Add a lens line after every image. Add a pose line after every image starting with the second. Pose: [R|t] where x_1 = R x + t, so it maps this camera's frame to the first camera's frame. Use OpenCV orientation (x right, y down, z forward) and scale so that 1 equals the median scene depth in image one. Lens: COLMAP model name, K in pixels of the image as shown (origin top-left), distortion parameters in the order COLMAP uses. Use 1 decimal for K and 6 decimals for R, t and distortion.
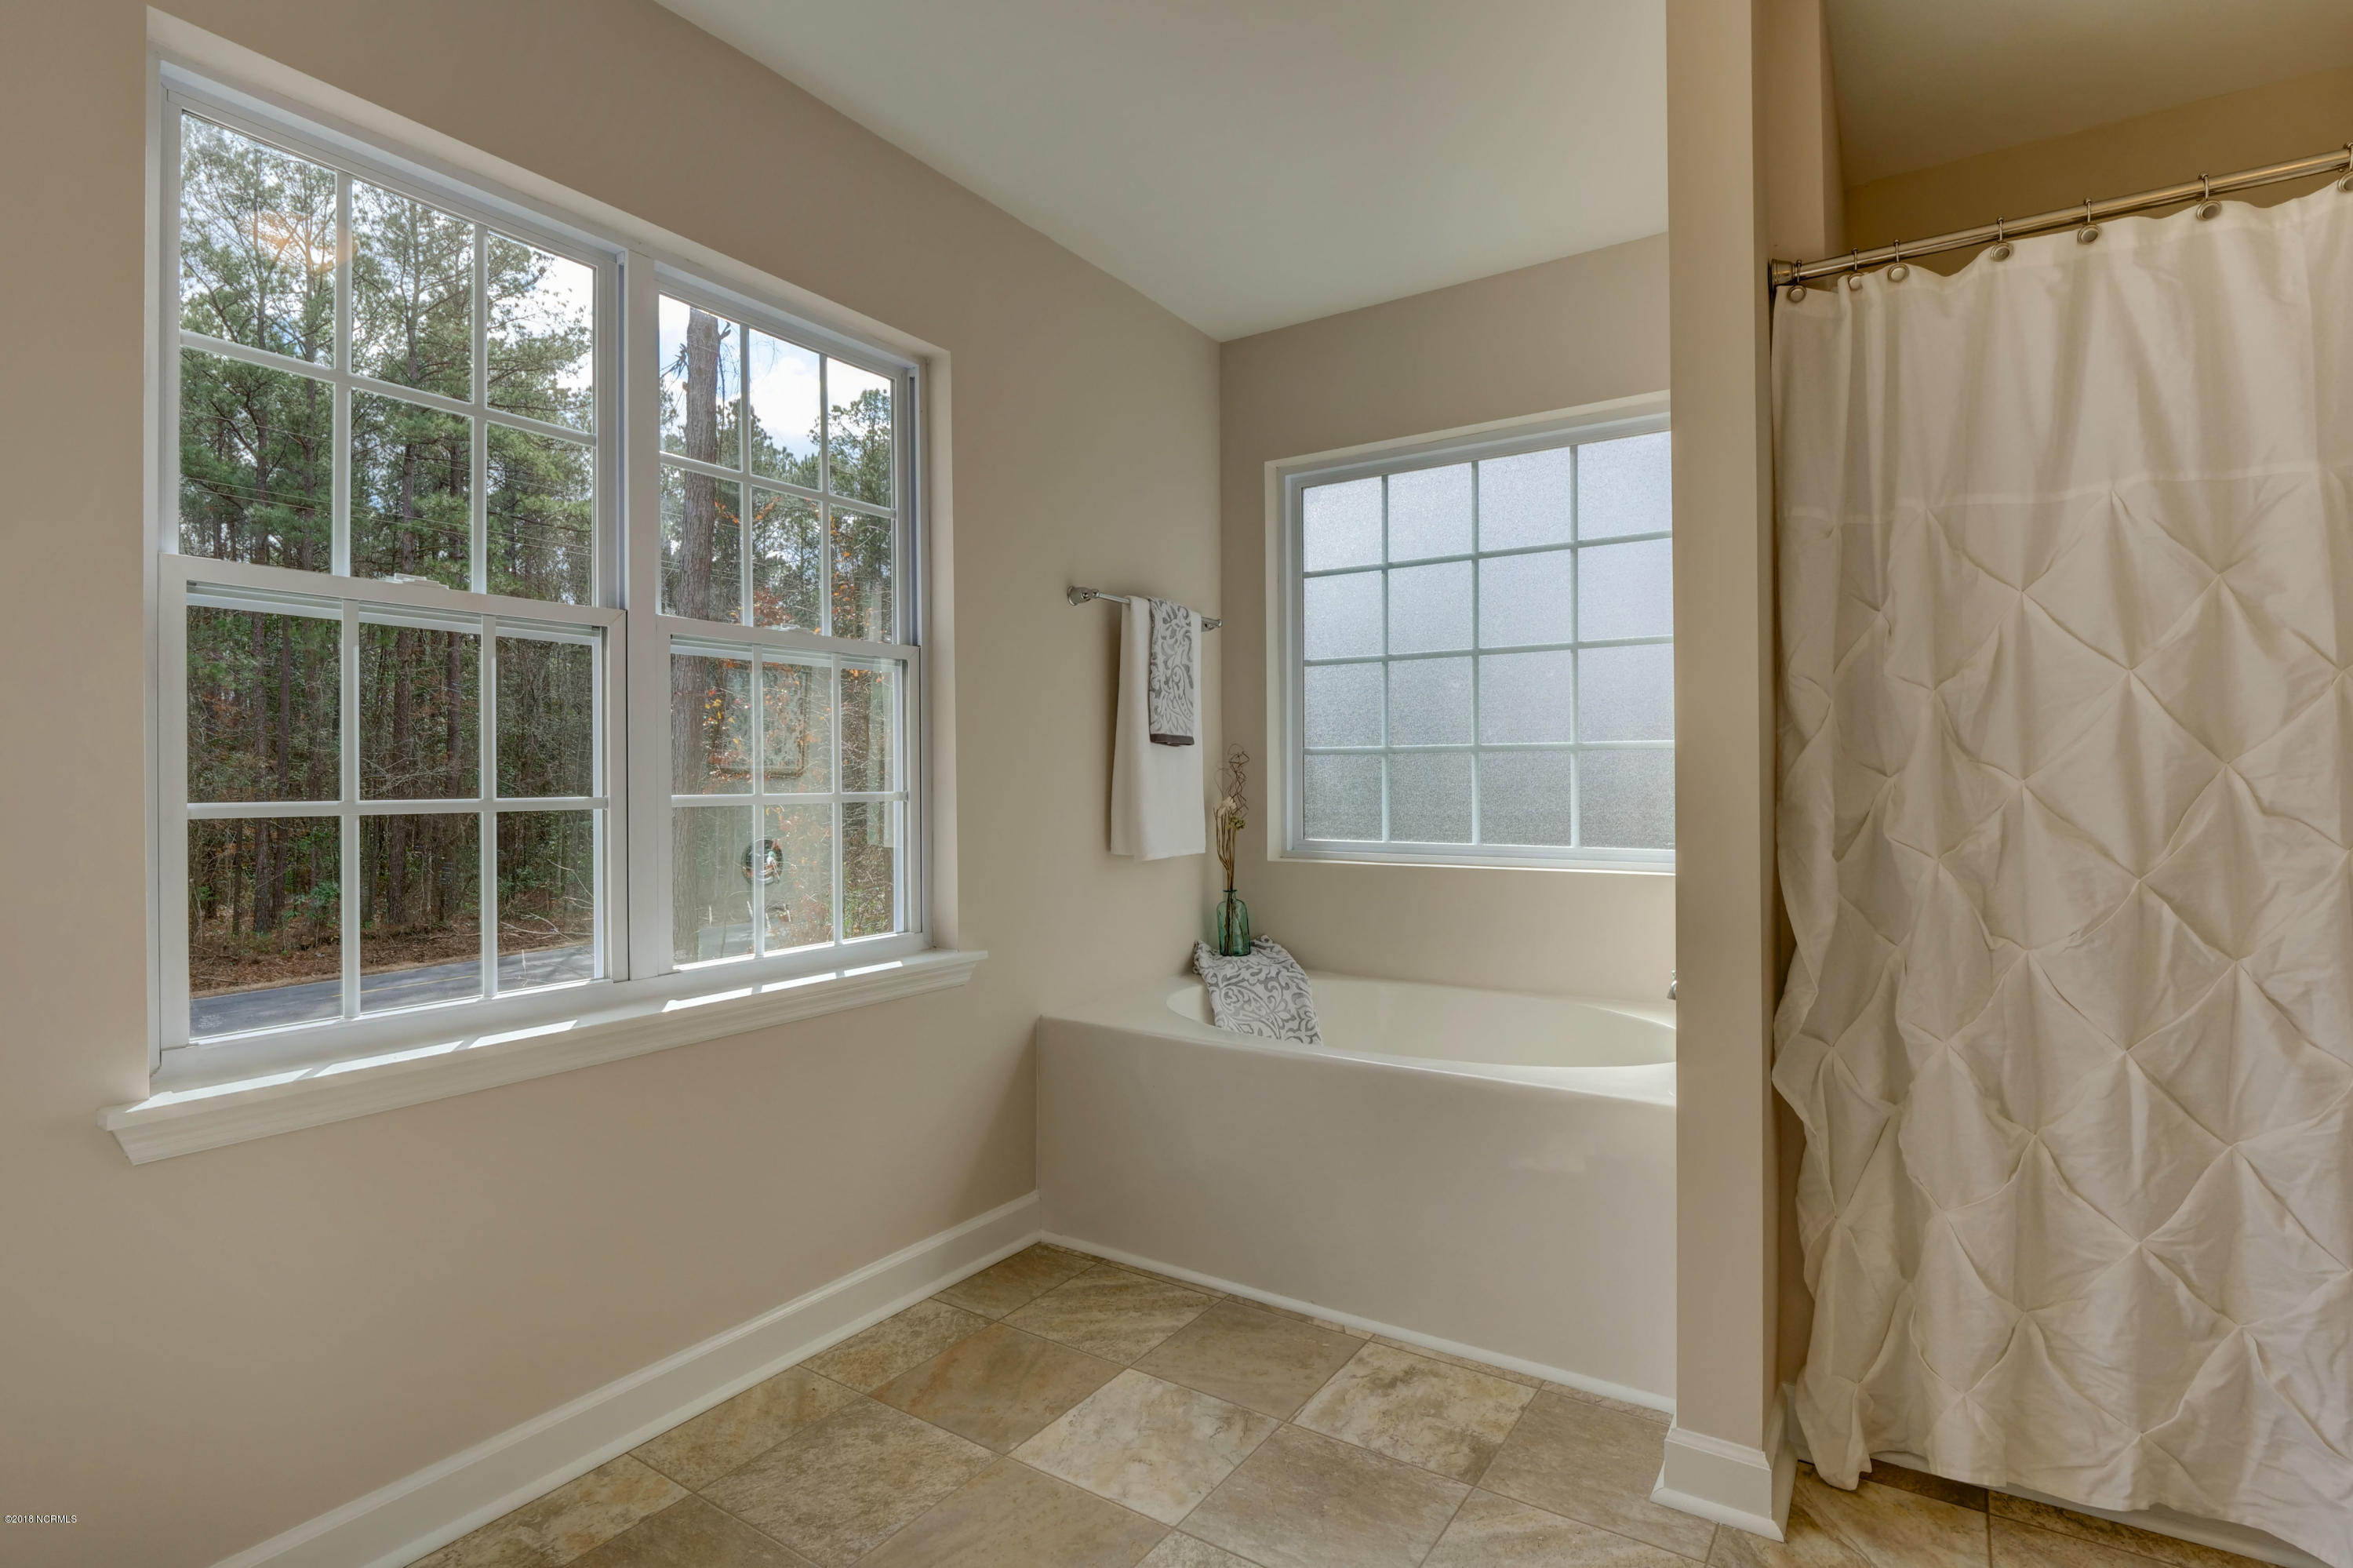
lens RADIAL K [[1142.9, 0, 1180.5], [0, 1142.9, 775.2], [0, 0, 1]] dist [-0.011765, -0.001541]
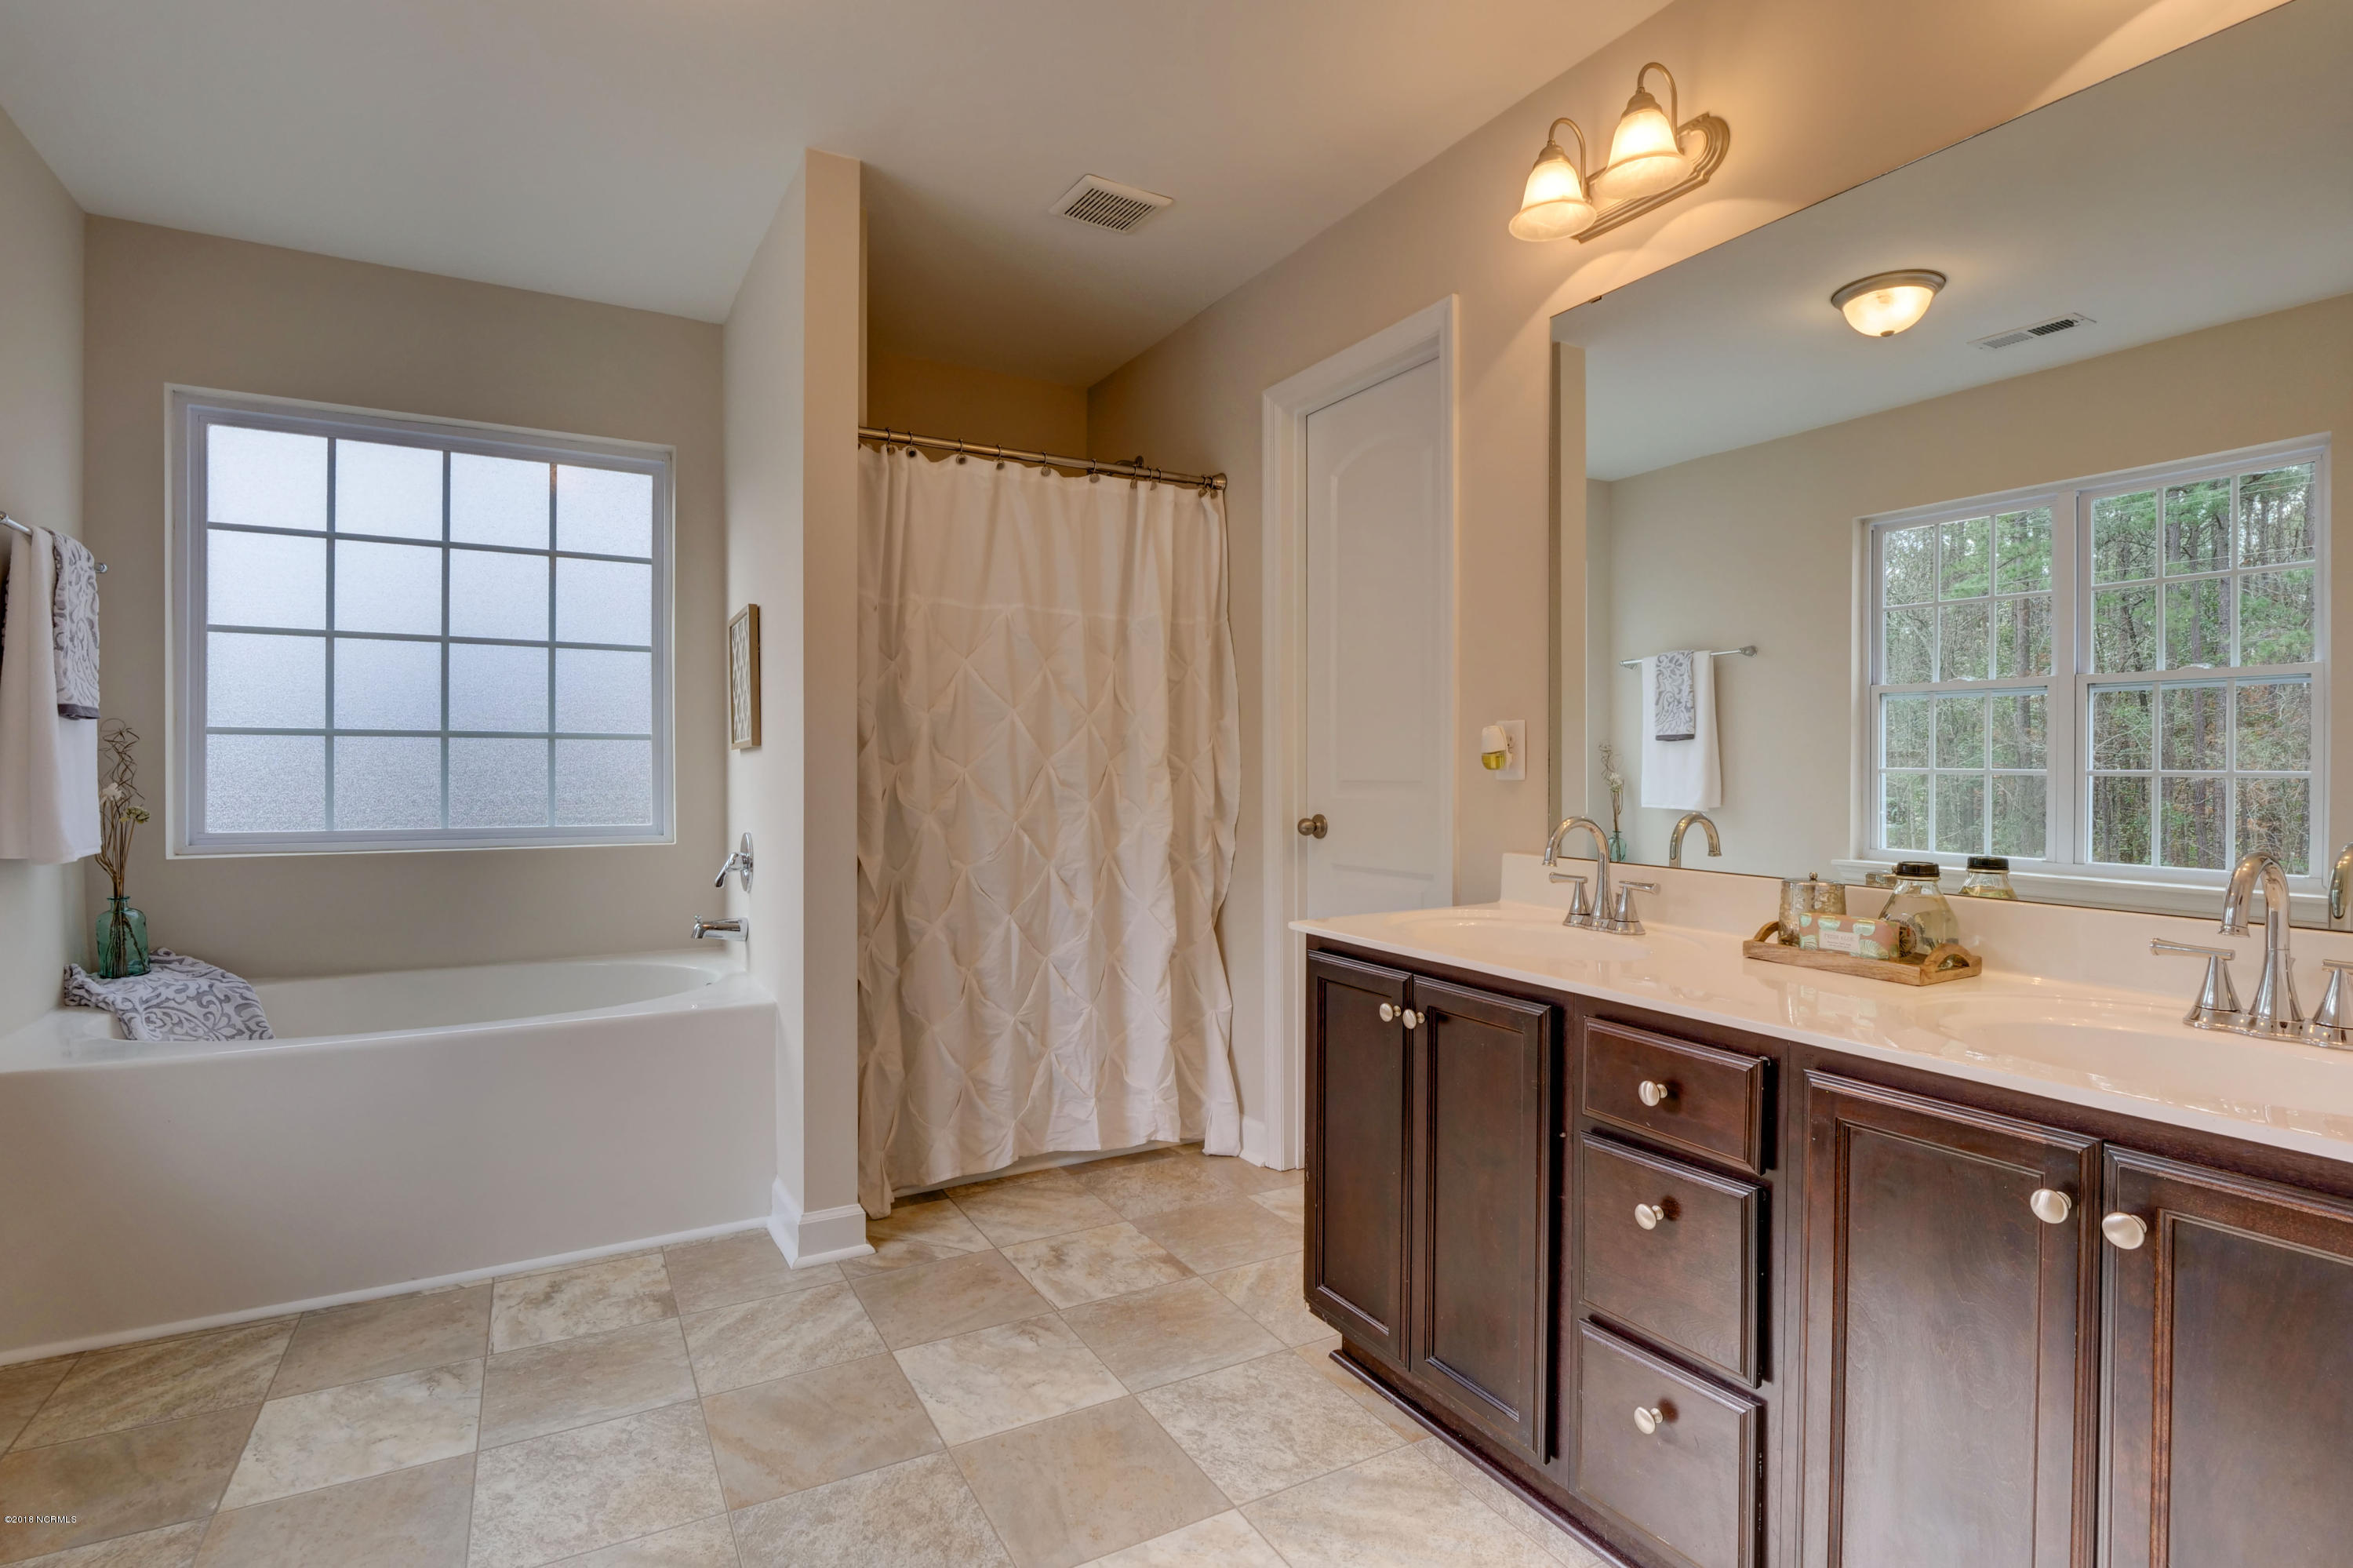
lens RADIAL K [[1142.9, 0, 1170.4], [0, 1142.9, 779.0], [0, 0, 1]] dist [-0.011765, -0.001541]
pose [[0.457915, -0.002082, 0.888993, -0.637517], [-0.009442, 0.999929, 0.007205, 0.005680], [-0.888946, -0.011694, 0.457864, -0.073800]]
